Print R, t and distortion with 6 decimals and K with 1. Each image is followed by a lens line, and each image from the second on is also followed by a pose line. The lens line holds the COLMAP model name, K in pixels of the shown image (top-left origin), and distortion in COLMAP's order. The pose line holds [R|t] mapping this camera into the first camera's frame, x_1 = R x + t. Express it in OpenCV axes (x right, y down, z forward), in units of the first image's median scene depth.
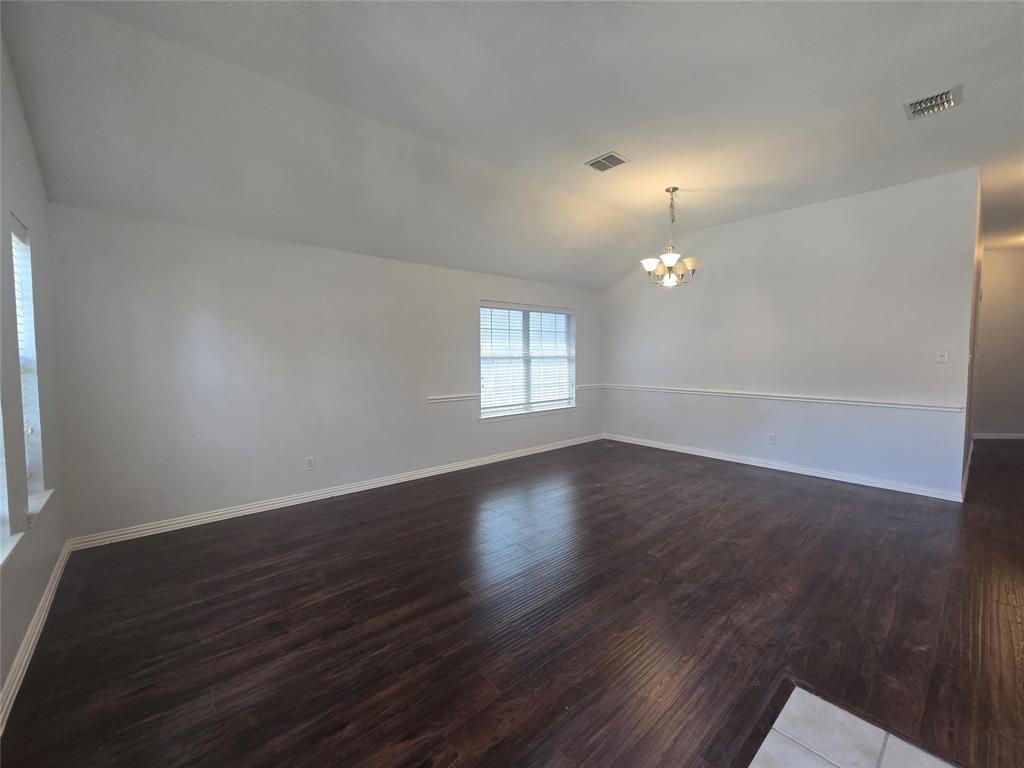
lens RADIAL K [[419.8, 0, 515.4], [0, 419.8, 381.4], [0, 0, 1]] dist [-0.007652, 0.002744]
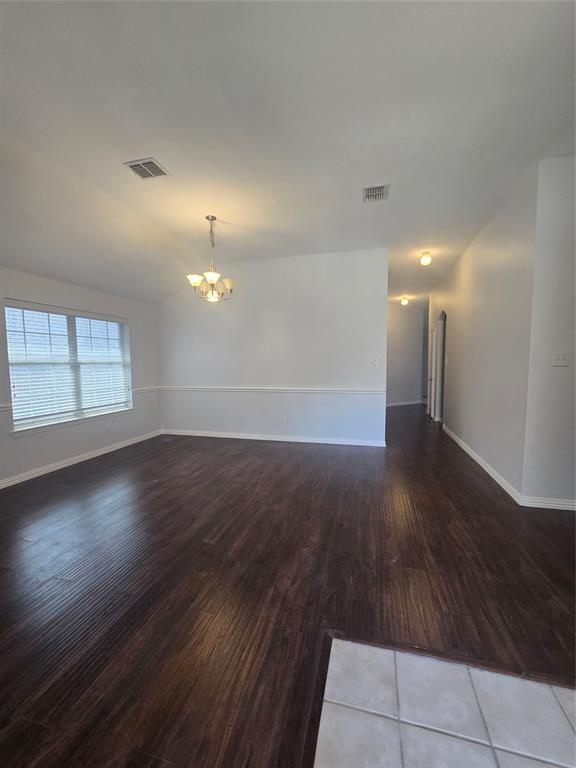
lens RADIAL K [[314.8, 0, 292.3], [0, 314.8, 383.3], [0, 0, 1]] dist [-0.007652, 0.002744]
pose [[0.829014, -0.040128, 0.557786, 0.054004], [0.039762, 0.999127, 0.012784, 0.000072], [-0.557812, 0.011581, 0.829887, 0.150697]]
